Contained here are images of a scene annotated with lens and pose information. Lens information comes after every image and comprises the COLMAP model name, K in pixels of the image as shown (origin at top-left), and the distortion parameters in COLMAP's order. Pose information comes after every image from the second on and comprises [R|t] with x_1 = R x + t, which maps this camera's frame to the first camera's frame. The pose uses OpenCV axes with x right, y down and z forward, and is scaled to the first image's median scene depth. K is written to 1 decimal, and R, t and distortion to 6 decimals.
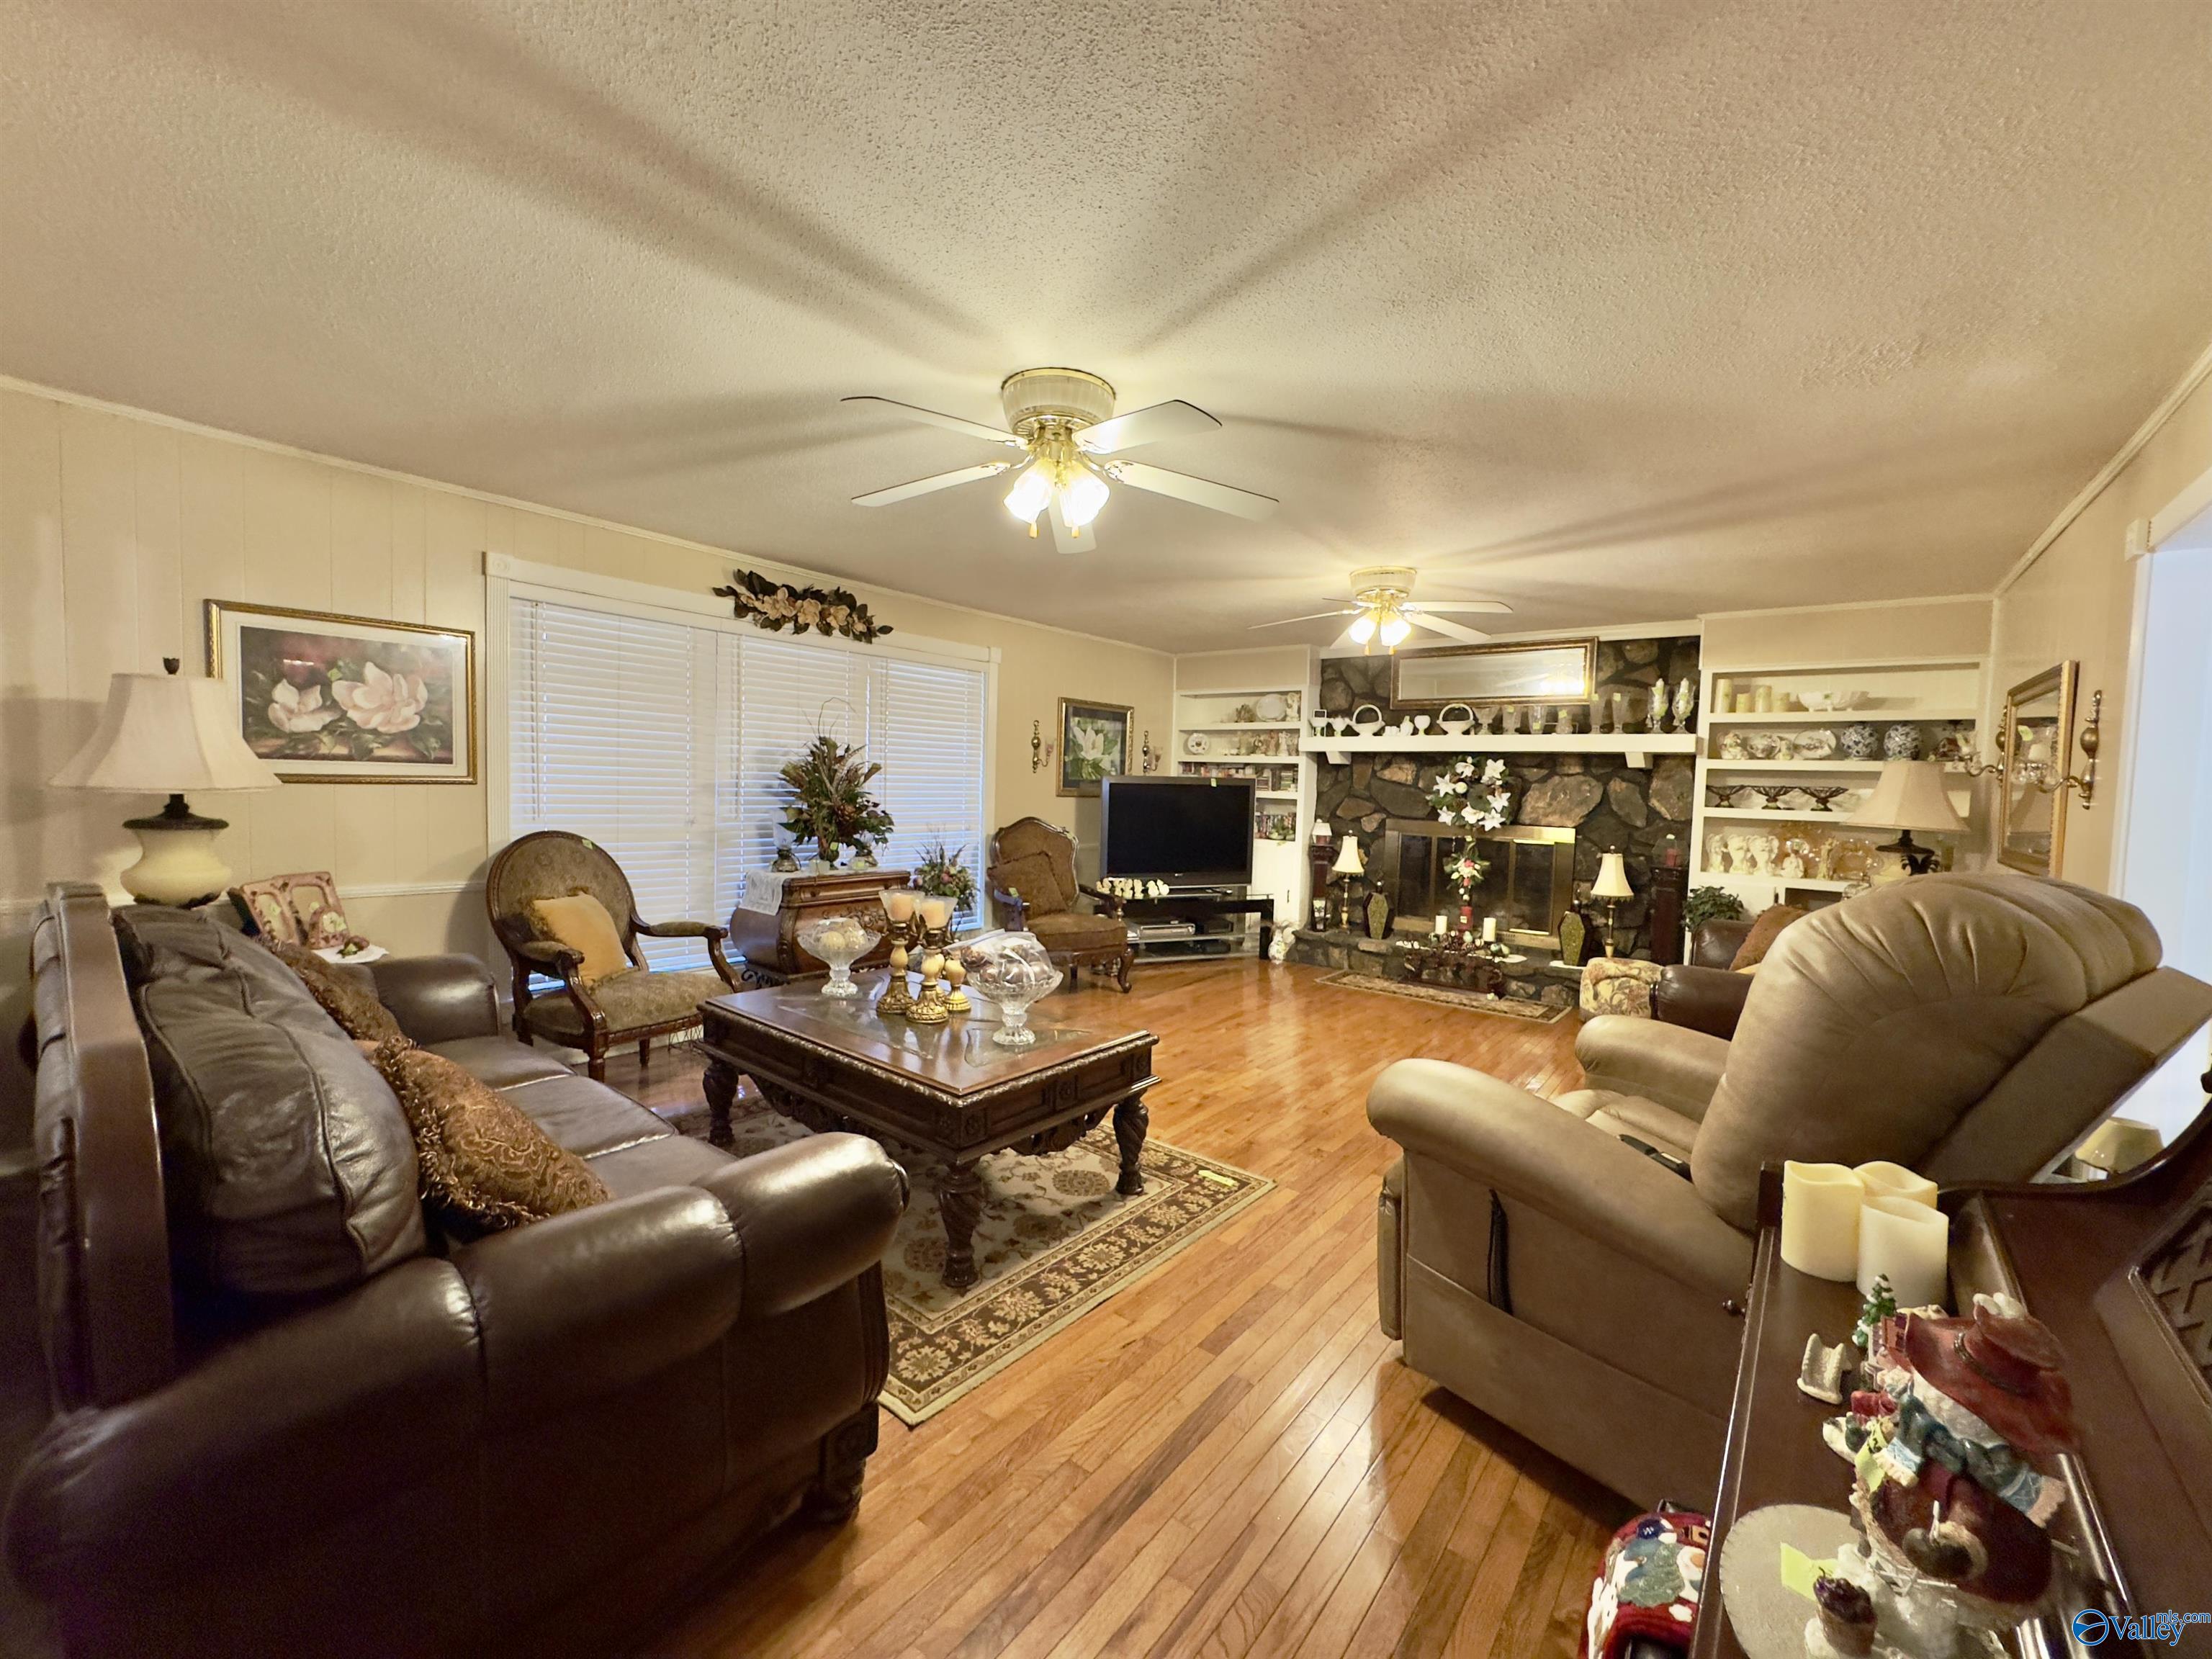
lens RADIAL K [[880.8, 0, 1102.1], [0, 880.8, 827.5], [0, 0, 1]] dist [-0.003204, 0.001085]
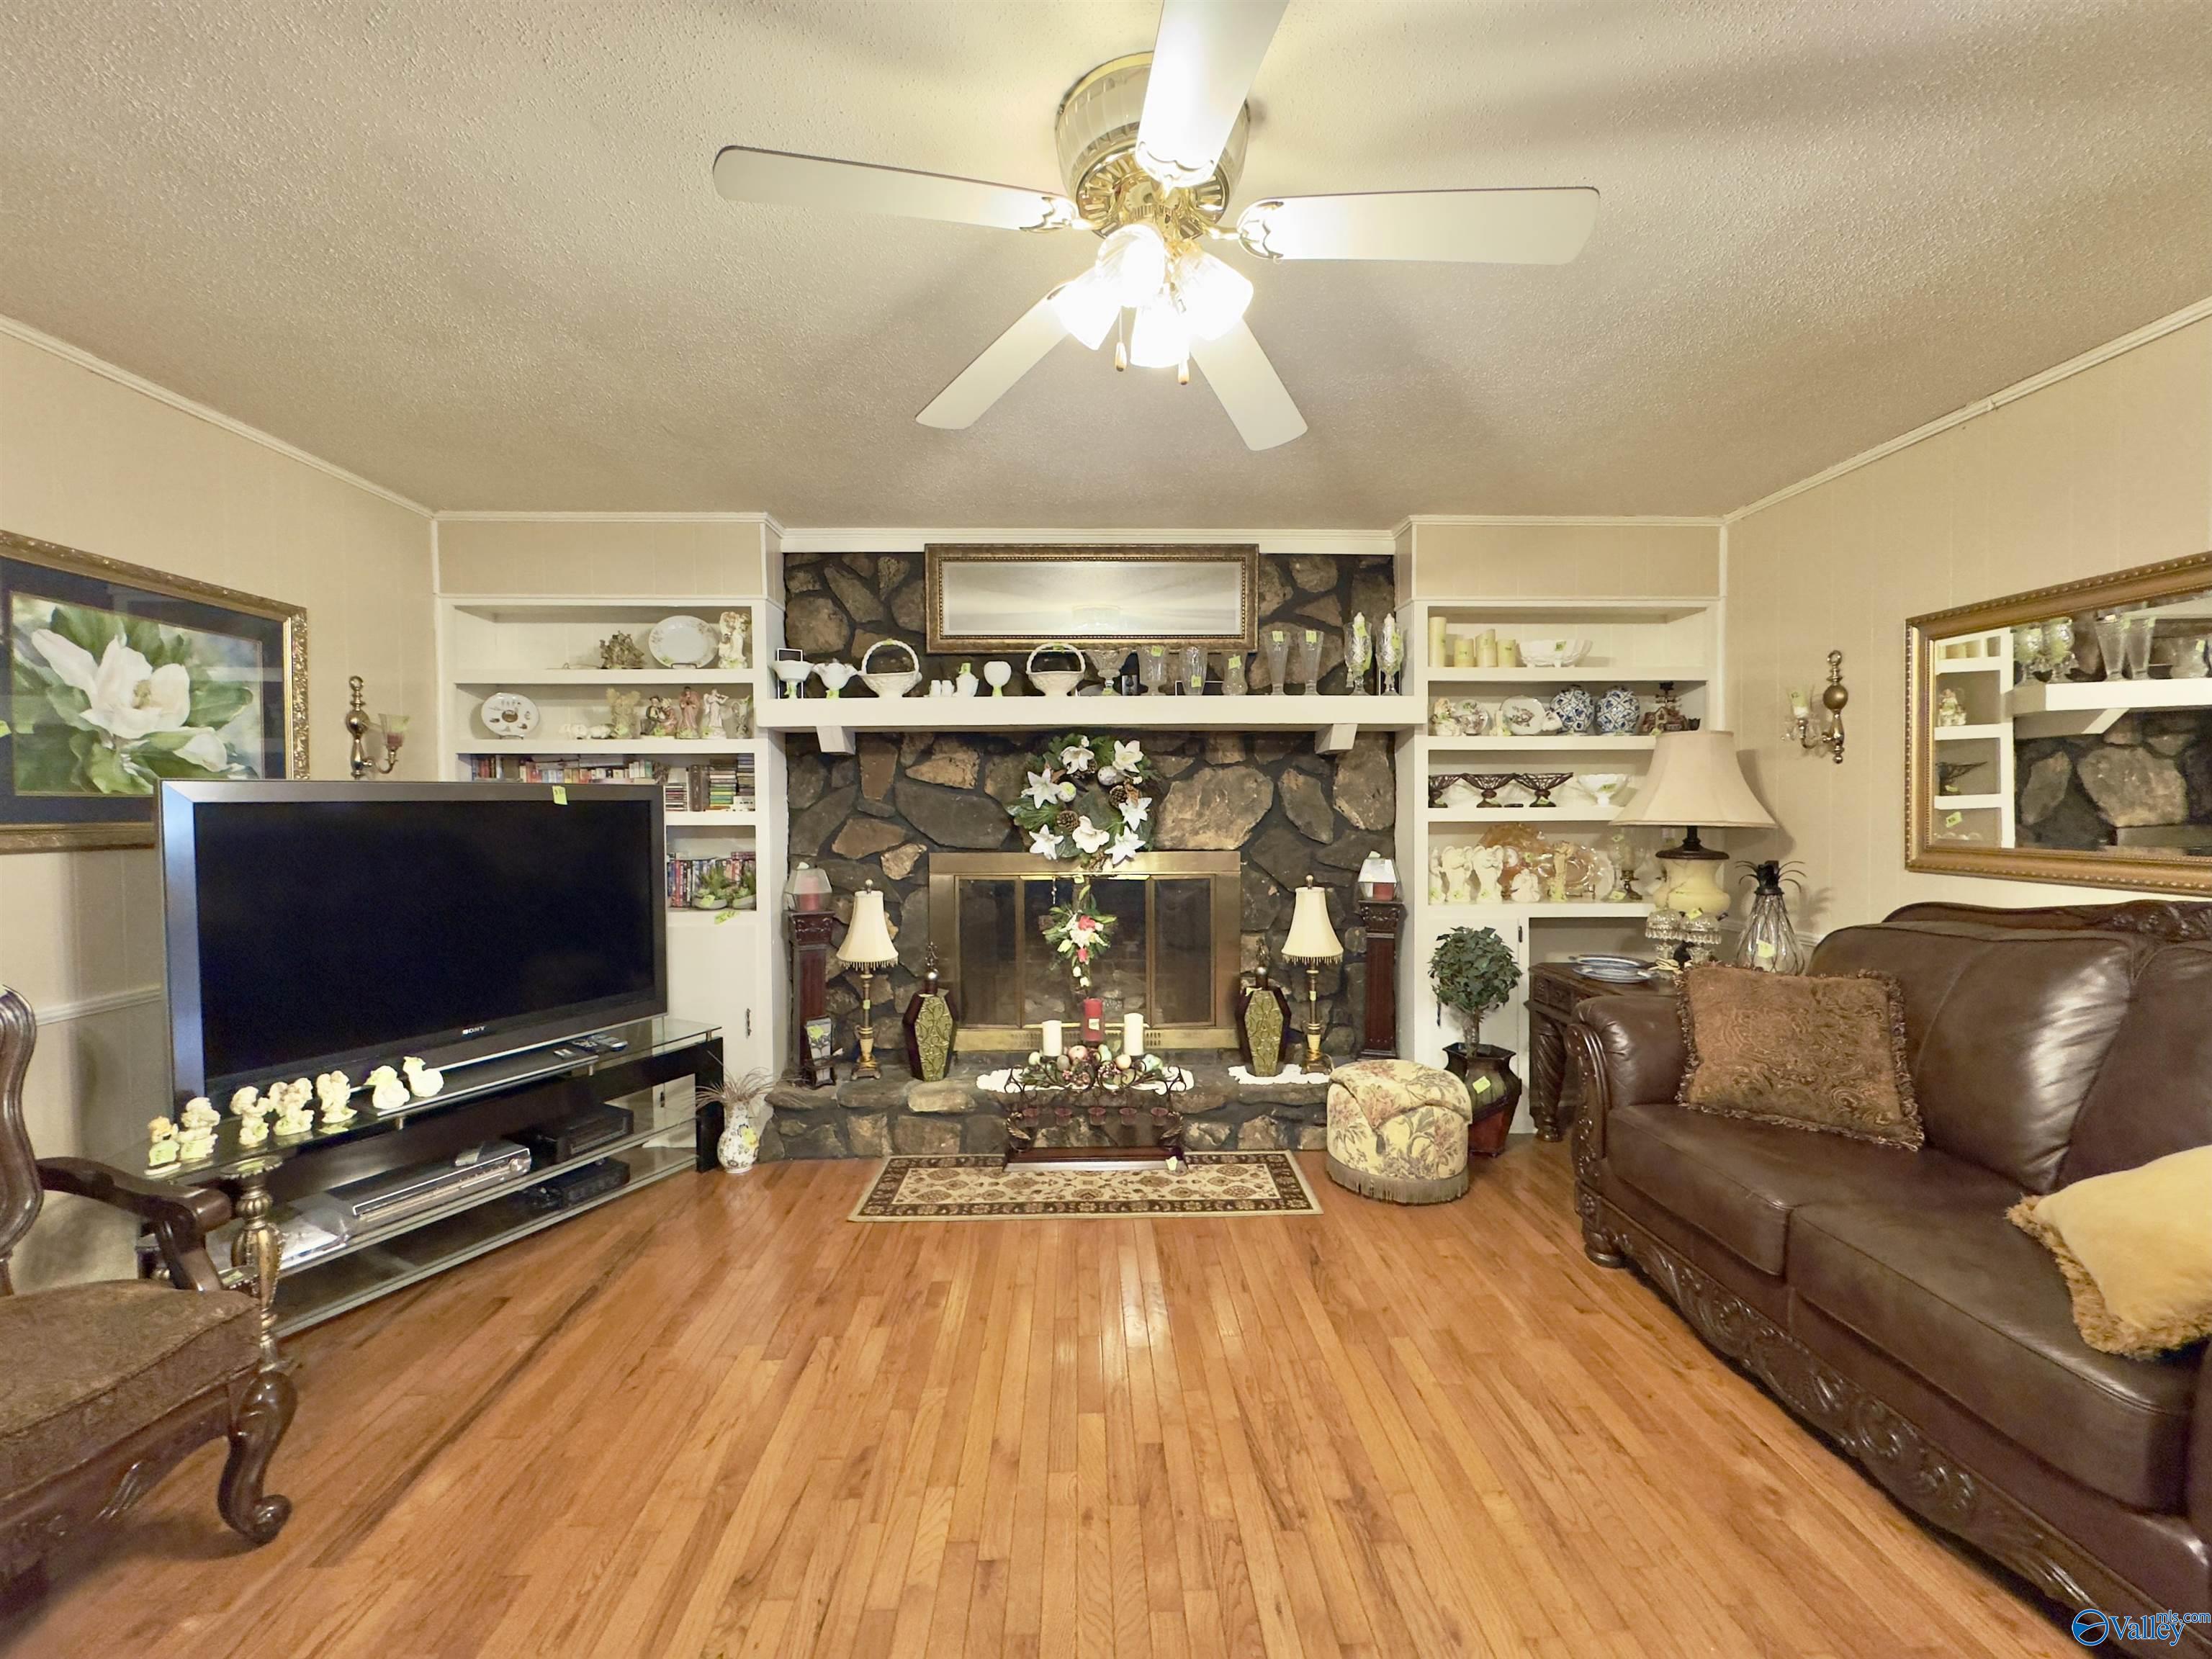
lens RADIAL K [[880.8, 0, 1101.9], [0, 880.8, 827.7], [0, 0, 1]] dist [-0.003204, 0.001085]
pose [[0.762812, -0.049874, 0.644695, 0.060835], [0.064057, 0.997945, 0.001407, -0.022646], [-0.643440, 0.040224, 0.764439, 0.594382]]
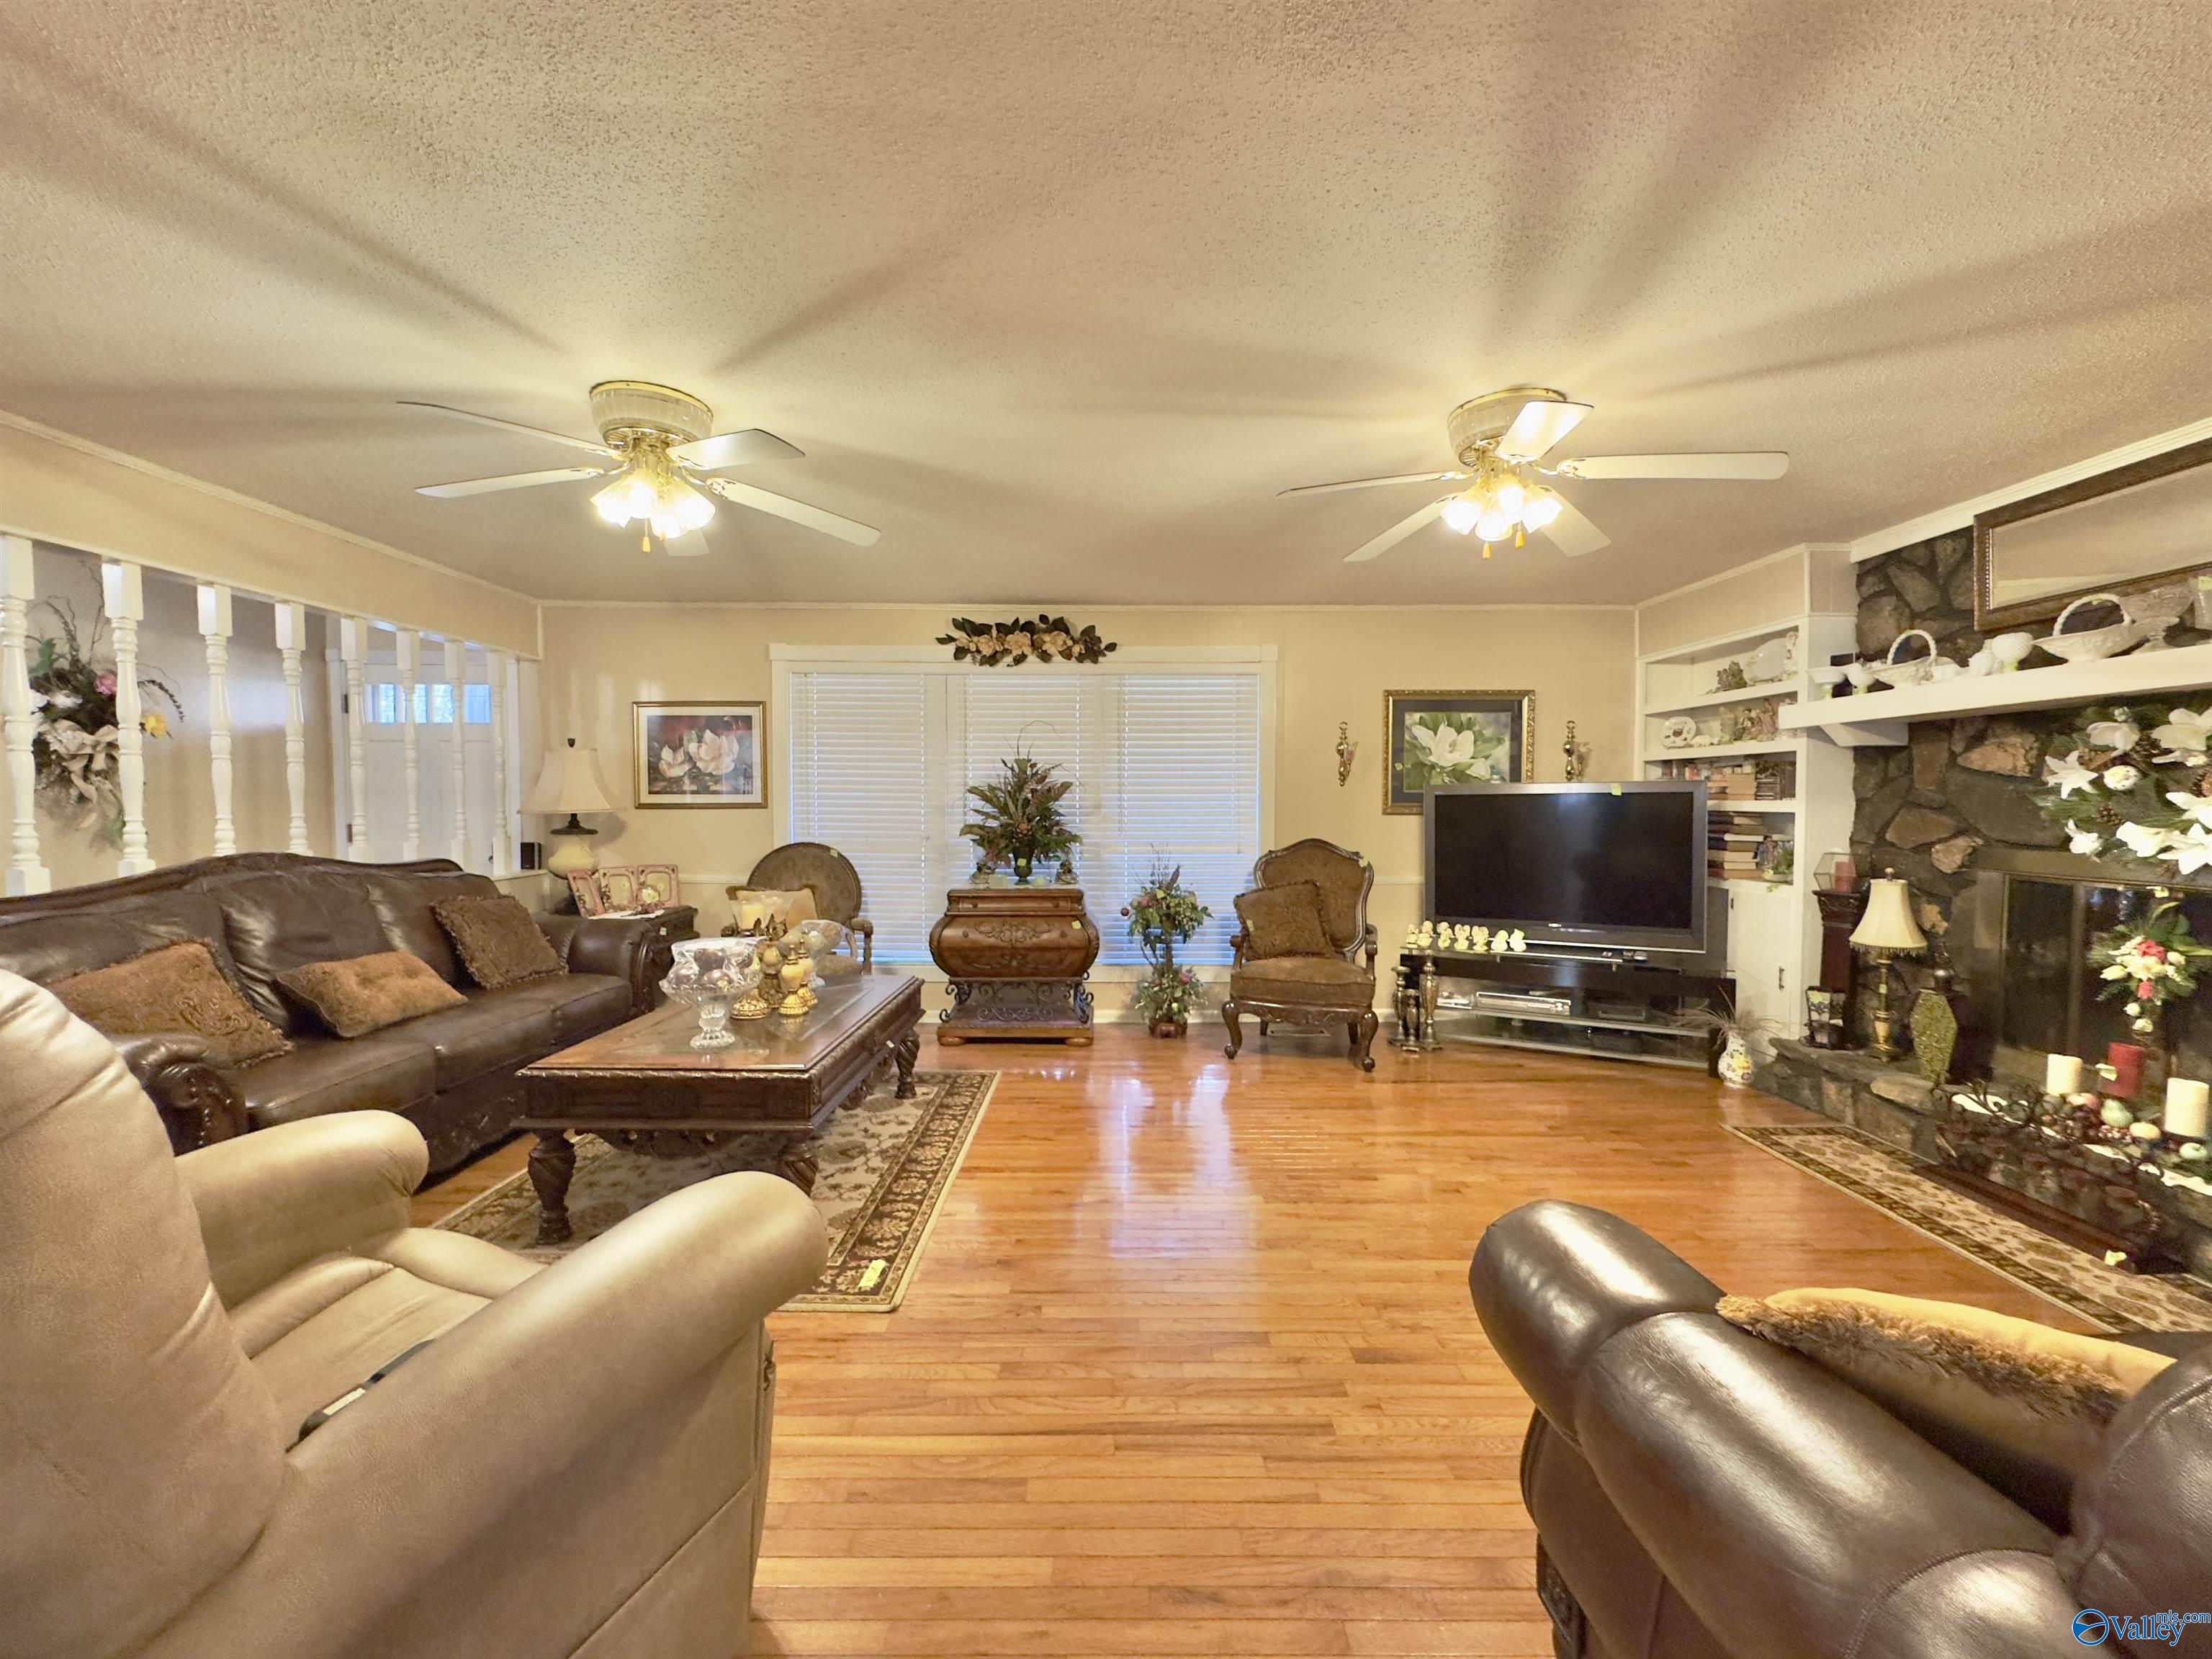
lens RADIAL K [[880.8, 0, 1104.6], [0, 880.8, 829.2], [0, 0, 1]] dist [-0.003204, 0.001085]
pose [[0.627759, -0.005226, -0.778390, 0.465151], [-0.023323, 0.999402, -0.025520, 0.005151], [0.778058, 0.034174, 0.627262, 0.340209]]
